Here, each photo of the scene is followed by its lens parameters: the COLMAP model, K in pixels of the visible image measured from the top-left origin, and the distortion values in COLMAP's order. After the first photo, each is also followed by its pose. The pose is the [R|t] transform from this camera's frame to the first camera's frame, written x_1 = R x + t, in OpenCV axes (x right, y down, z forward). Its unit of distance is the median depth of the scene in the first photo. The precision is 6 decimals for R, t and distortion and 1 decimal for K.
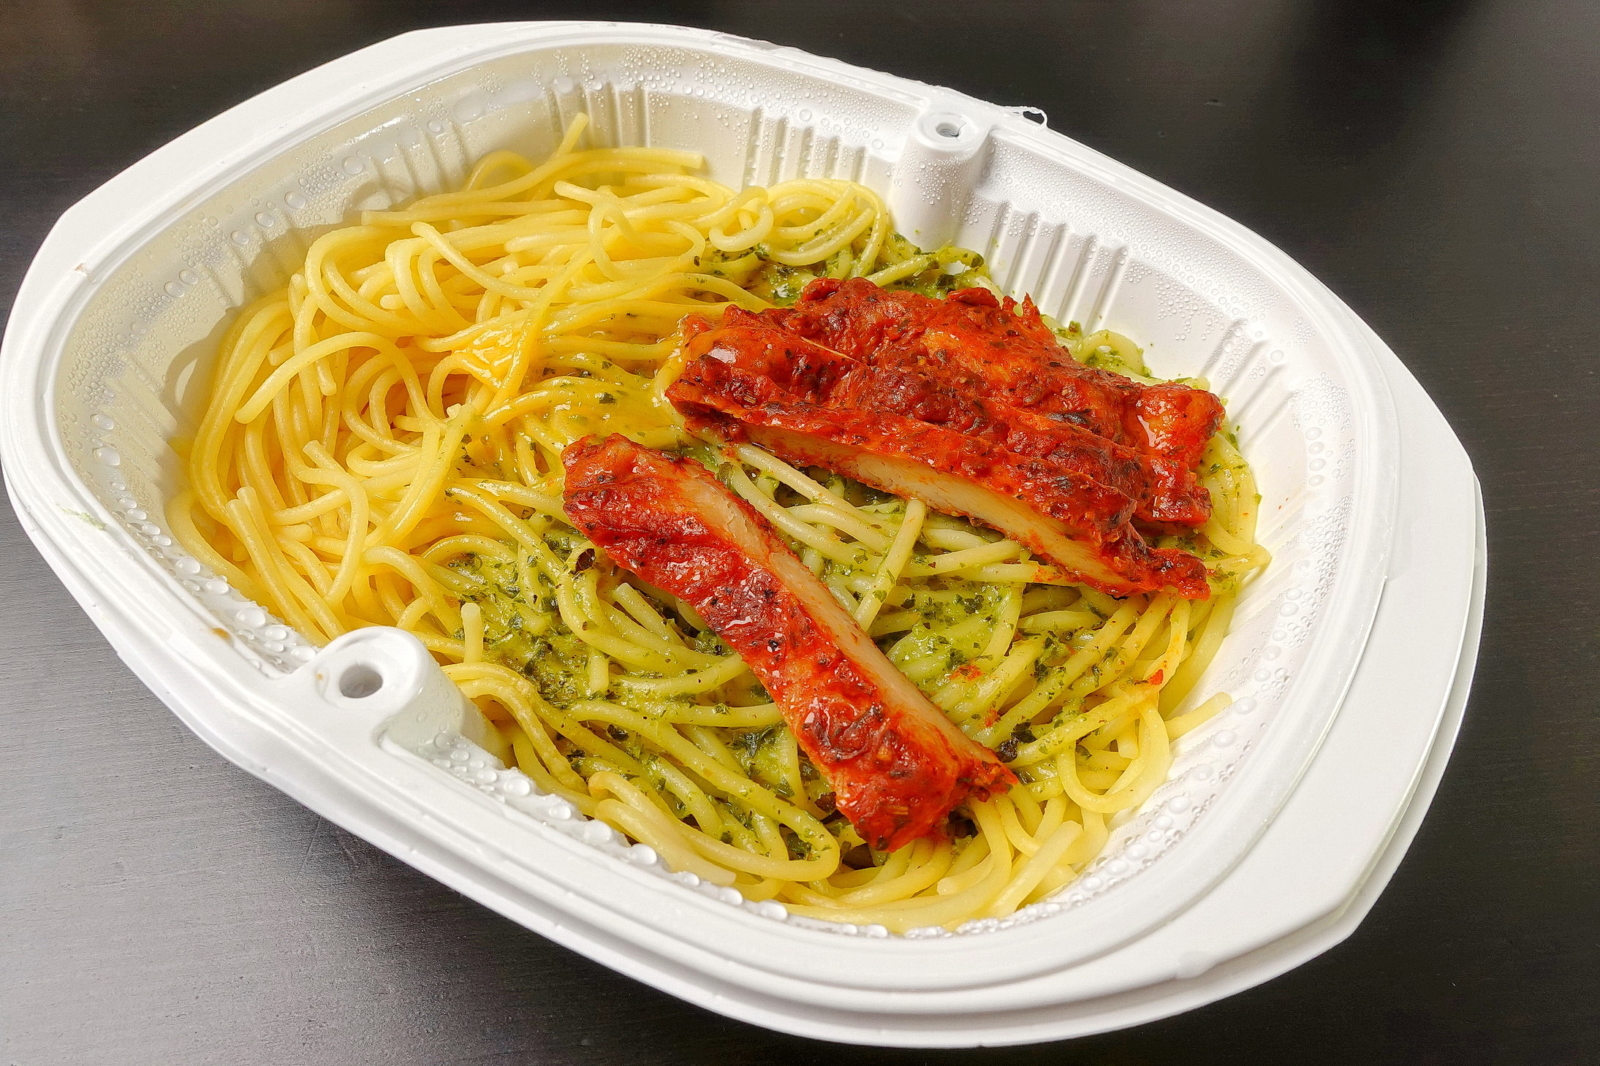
lens RADIAL K [[1072.6, 0, 801.8], [0, 1072.6, 539.1], [0, 0, 1]] dist [0.007158, -0.001466]
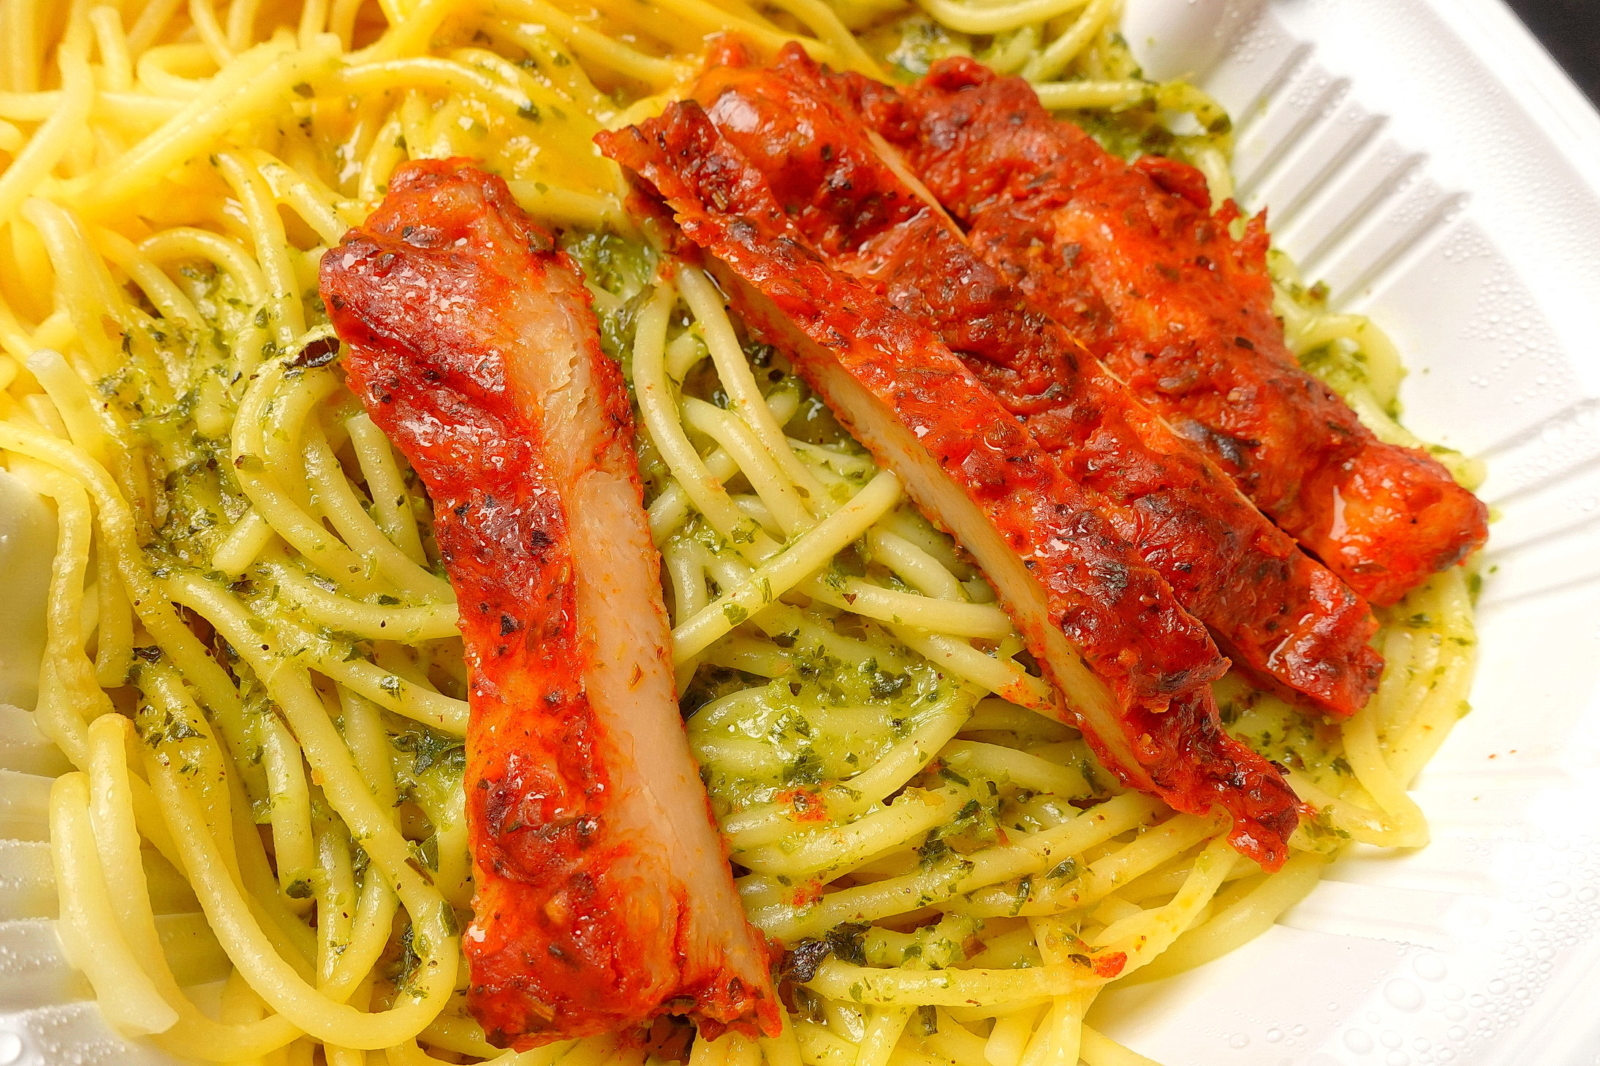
lens RADIAL K [[1072.6, 0, 801.0], [0, 1072.6, 527.4], [0, 0, 1]] dist [0.007158, -0.001466]
pose [[0.903891, 0.413640, -0.109010, 0.136641], [-0.385724, 0.898319, 0.210334, -0.113415], [0.184929, -0.148071, 0.971533, 0.414638]]
